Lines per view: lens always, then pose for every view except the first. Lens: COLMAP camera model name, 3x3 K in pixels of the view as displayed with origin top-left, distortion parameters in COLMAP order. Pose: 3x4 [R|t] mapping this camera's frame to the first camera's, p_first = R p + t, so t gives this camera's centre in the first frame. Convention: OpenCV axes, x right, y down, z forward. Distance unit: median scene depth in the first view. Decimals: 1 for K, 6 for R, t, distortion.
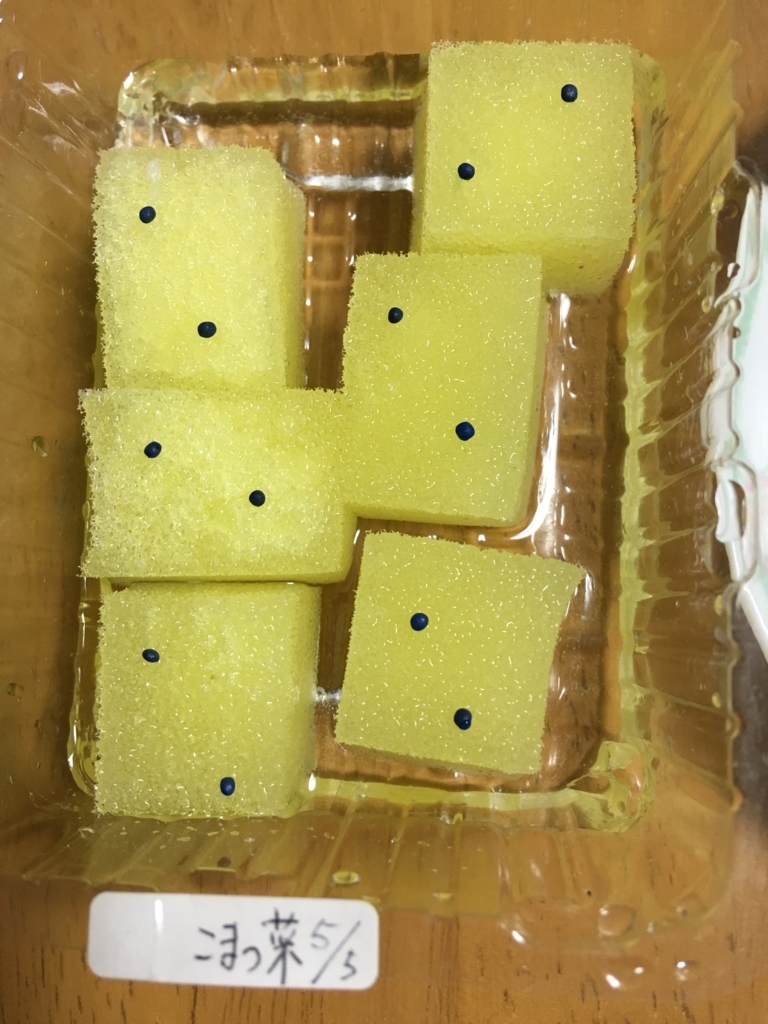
lens RADIAL K [[879.4, 0, 387.6], [0, 879.4, 512.9], [0, 0, 1]] dist [0.037828, -0.056374]
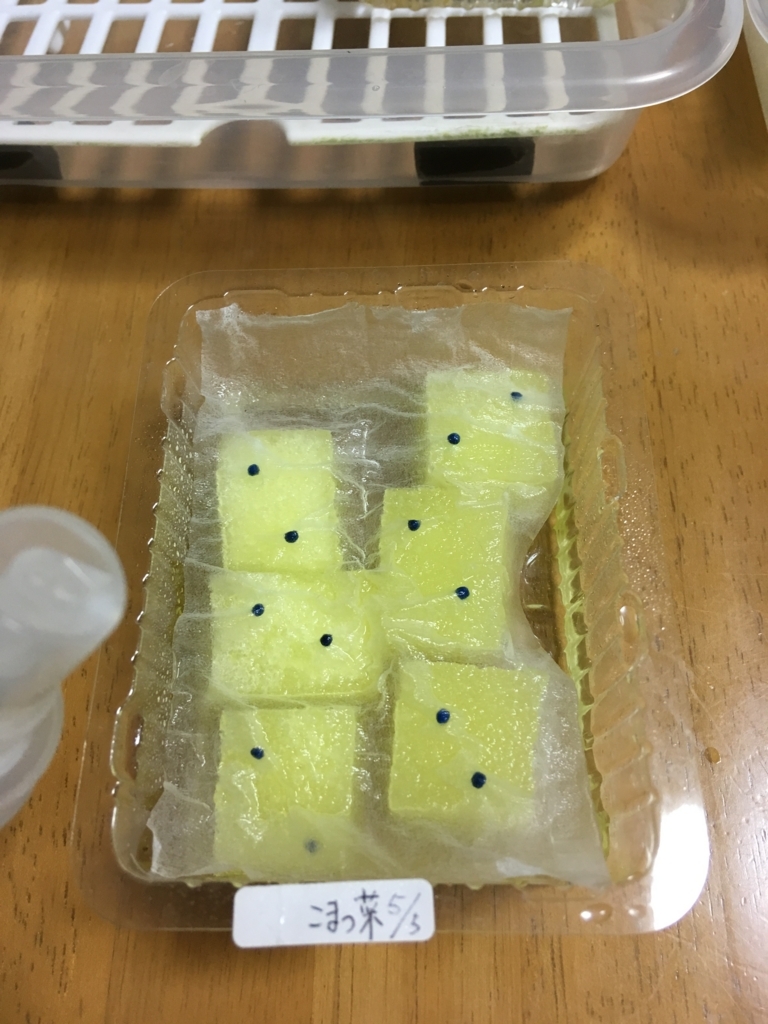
lens RADIAL K [[879.4, 0, 379.6], [0, 879.4, 509.8], [0, 0, 1]] dist [0.037828, -0.056374]
pose [[0.997970, -0.014187, 0.062081, -0.182860], [0.034206, 0.941719, -0.334656, 0.347441], [-0.053715, 0.336100, 0.940293, -0.620568]]
